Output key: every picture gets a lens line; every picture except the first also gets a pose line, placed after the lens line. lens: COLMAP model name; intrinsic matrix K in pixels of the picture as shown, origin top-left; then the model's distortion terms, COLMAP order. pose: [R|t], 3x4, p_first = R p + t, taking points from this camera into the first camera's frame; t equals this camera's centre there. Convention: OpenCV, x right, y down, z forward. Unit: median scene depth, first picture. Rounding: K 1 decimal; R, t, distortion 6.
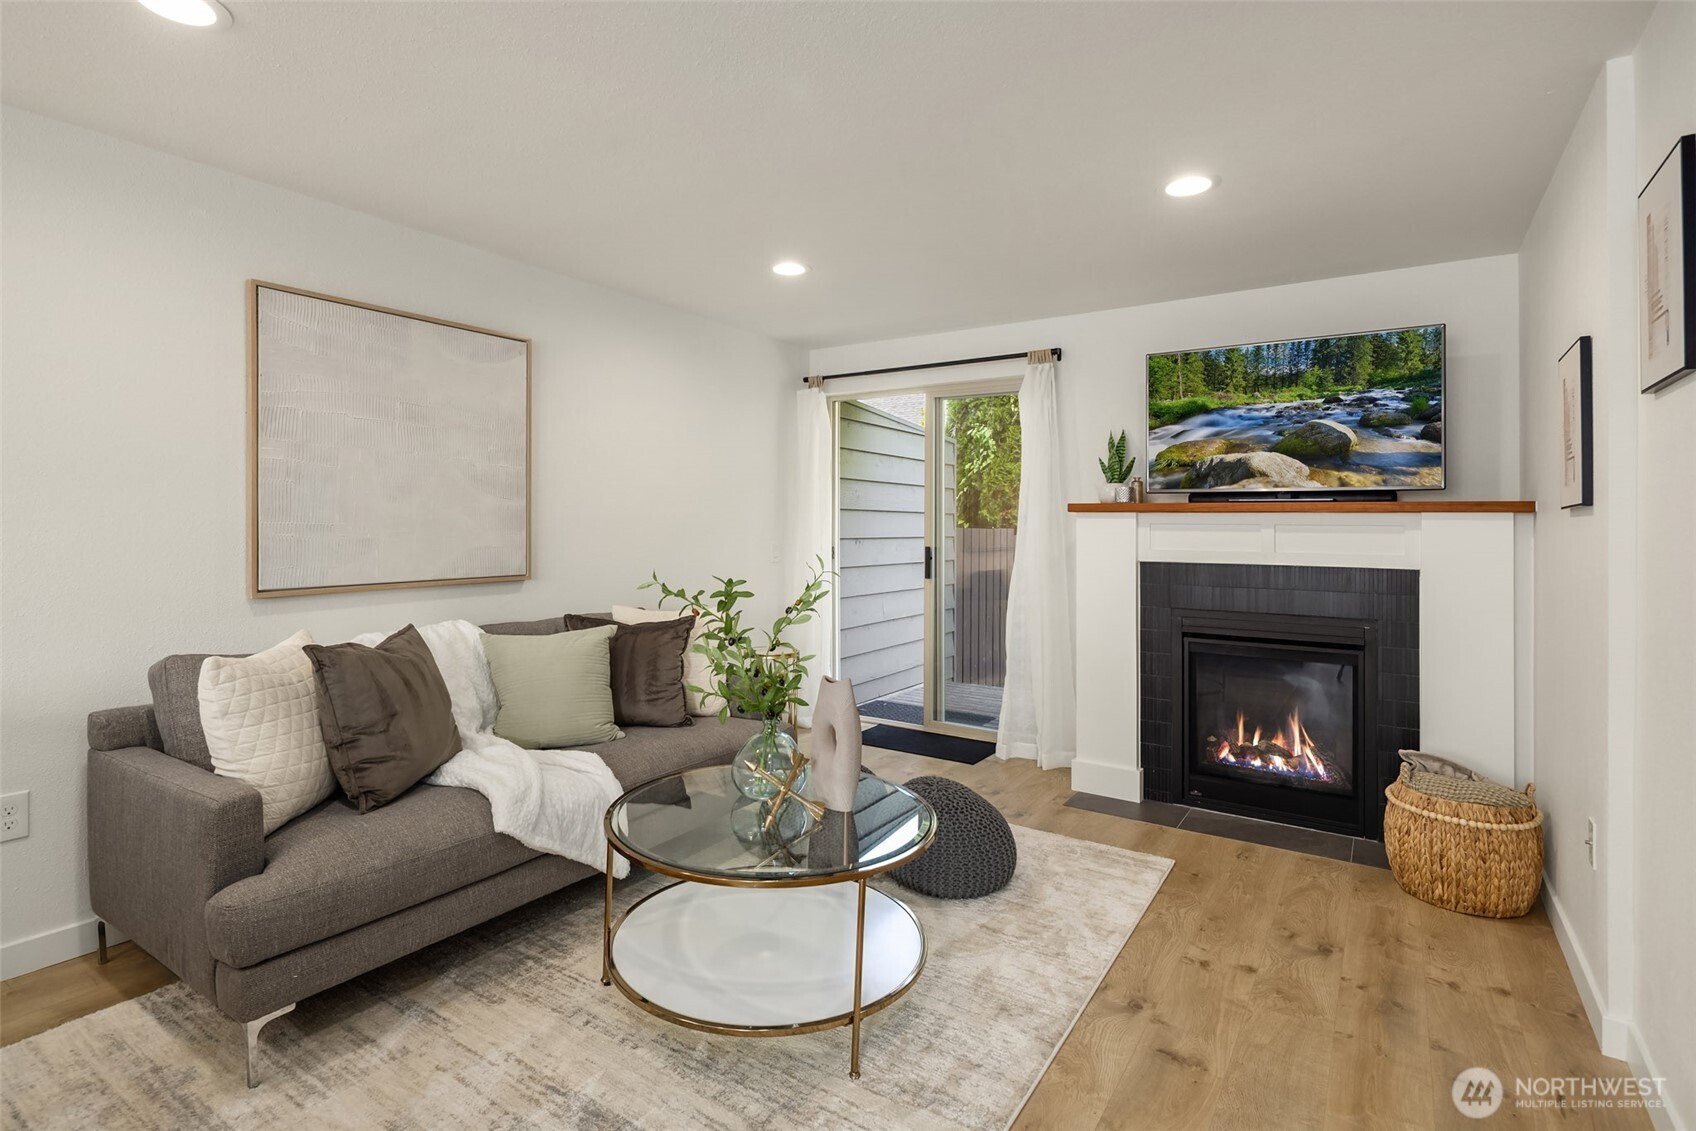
lens RADIAL K [[838.3, 0, 840.1], [0, 838.3, 521.0], [0, 0, 1]] dist [0.001311, 0.000074]
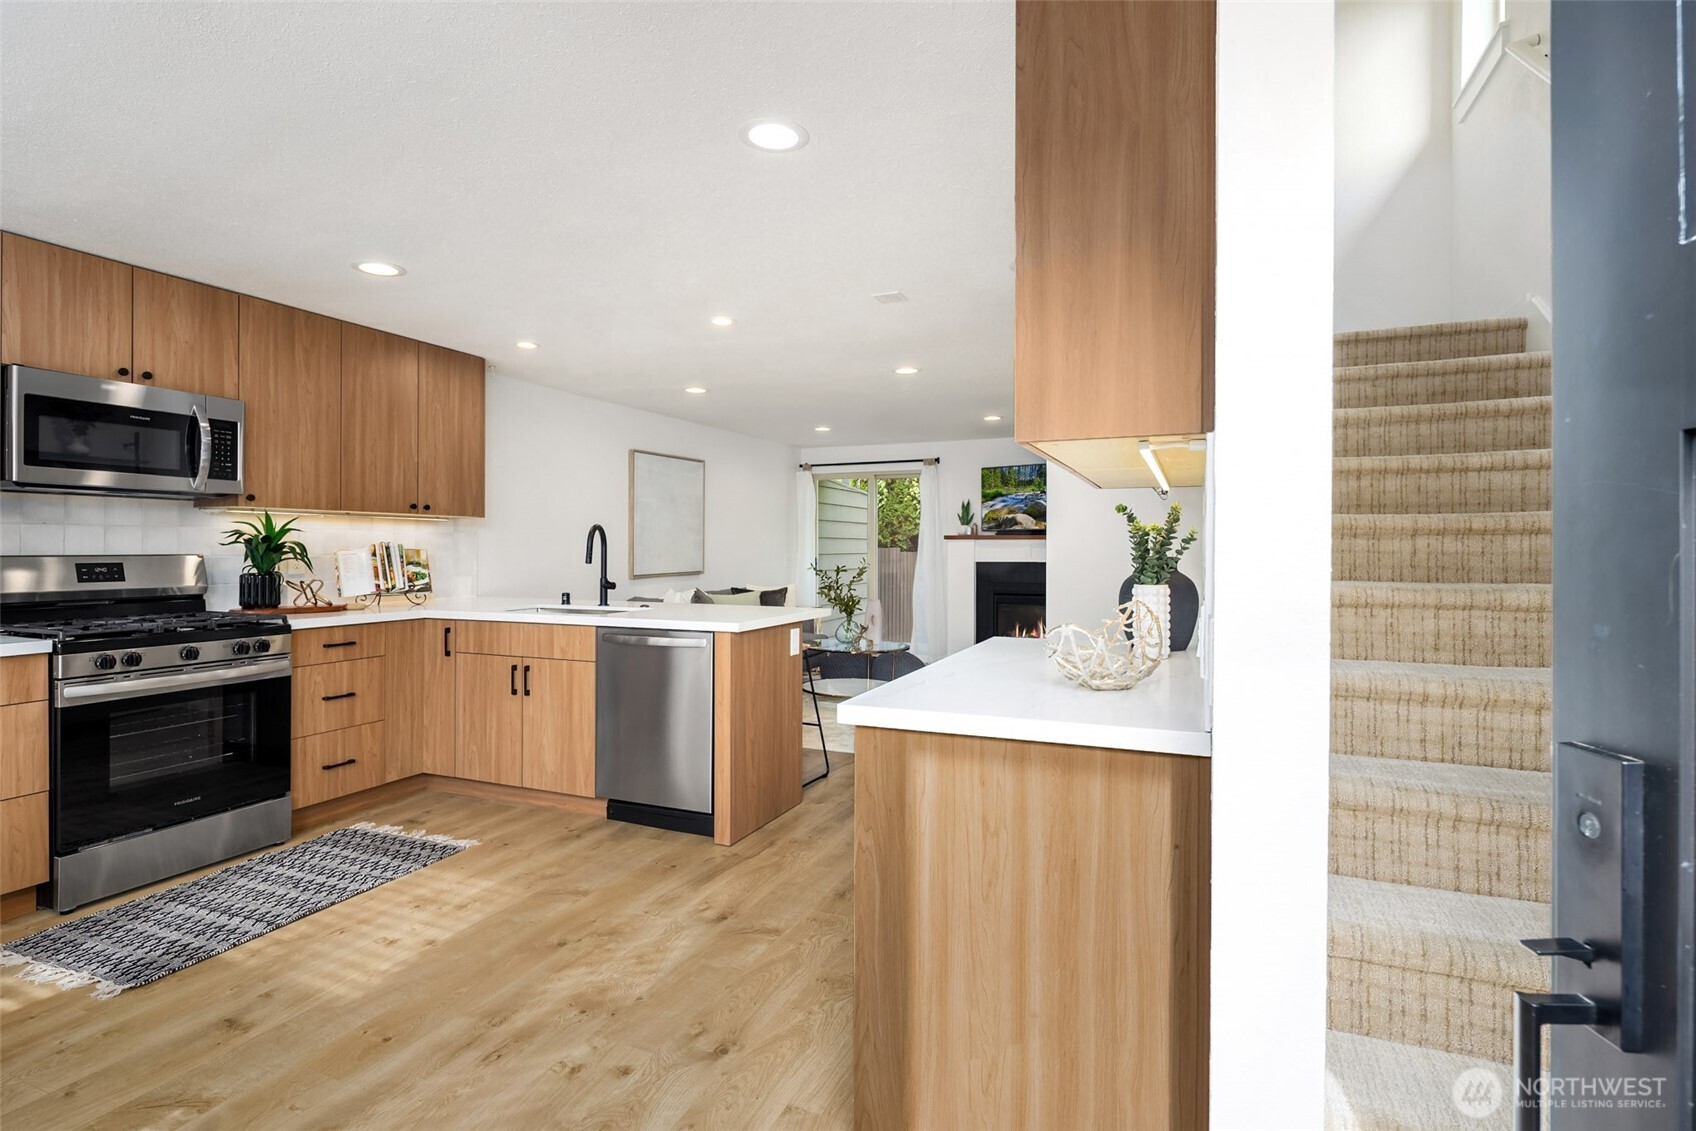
lens RADIAL K [[816.4, 0, 864.4], [0, 816.4, 556.9], [0, 0, 1]] dist [-0.000228, -0.000502]
pose [[0.980194, -0.009657, 0.197803, -0.352842], [0.005894, 0.999790, 0.019603, -0.009130], [-0.197951, -0.018049, 0.980046, -1.039328]]
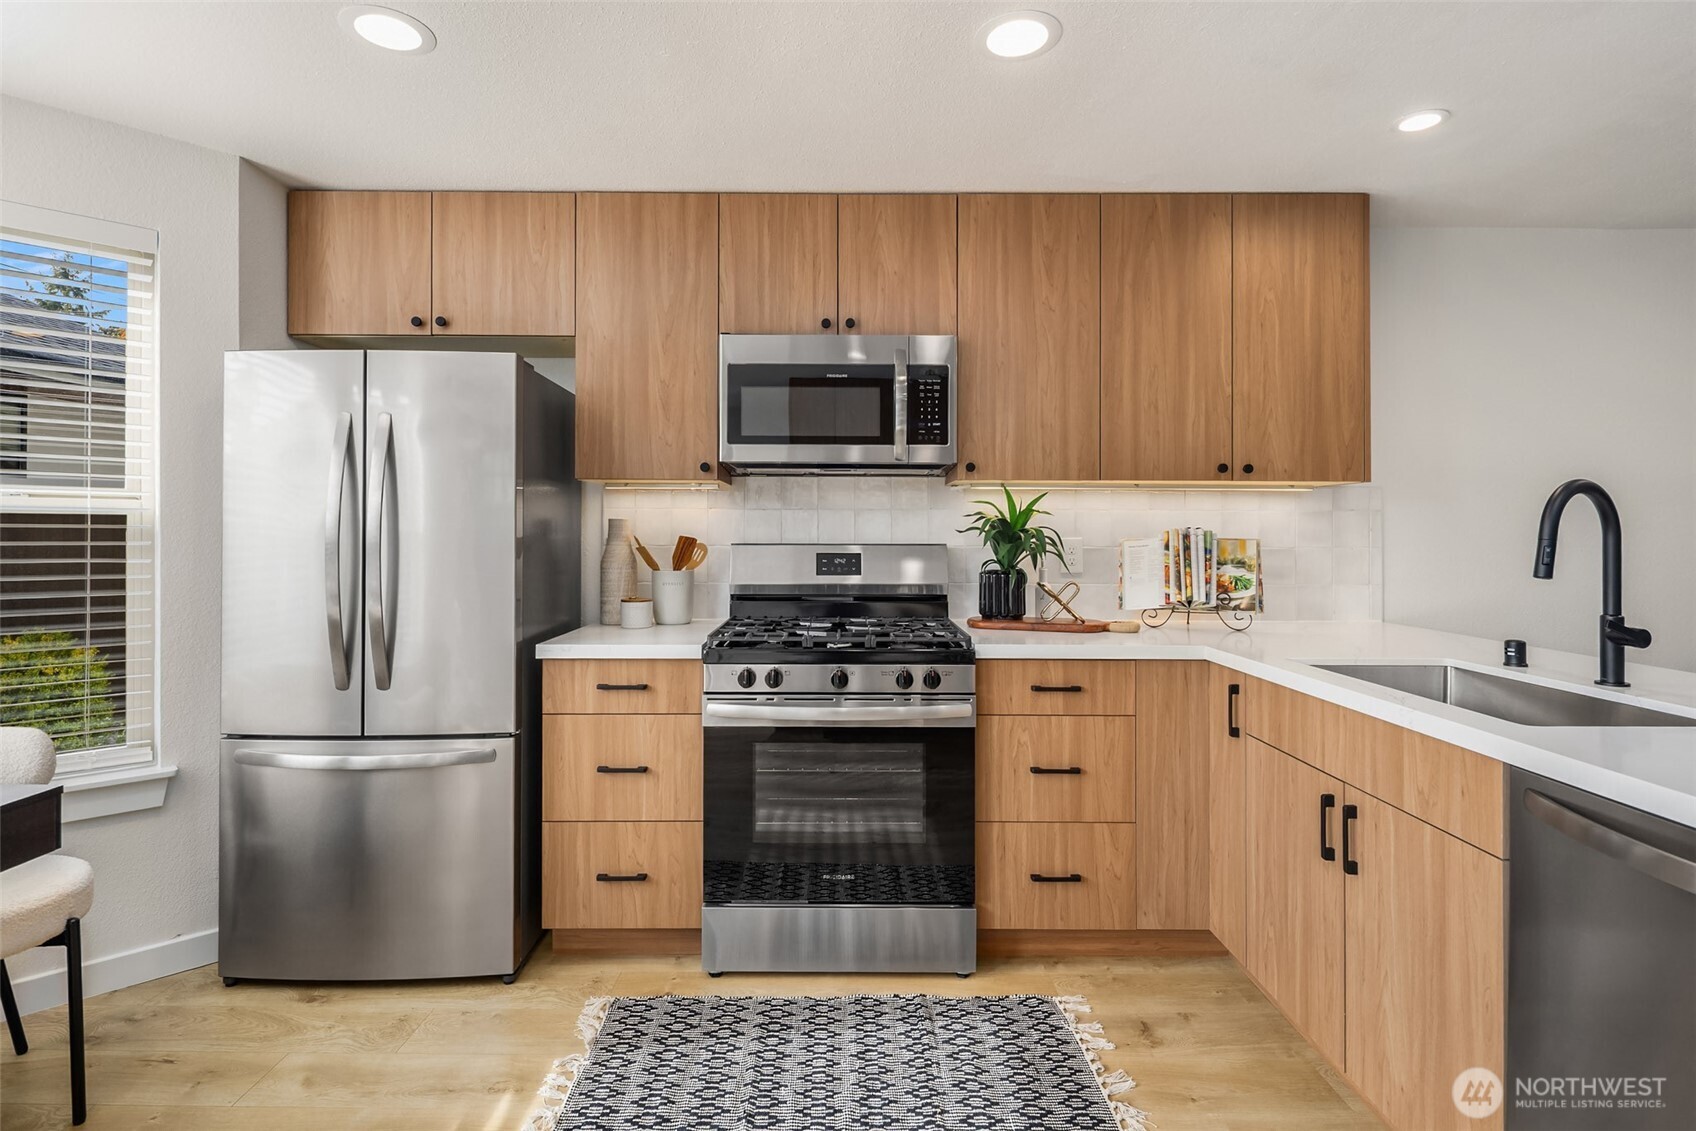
lens RADIAL K [[838.3, 0, 840.1], [0, 838.3, 521.0], [0, 0, 1]] dist [0.001311, 0.000074]
pose [[0.549594, -0.019285, -0.835209, -0.332403], [0.007816, 0.999808, -0.017943, -0.006231], [0.835395, 0.003334, 0.549639, -0.470926]]
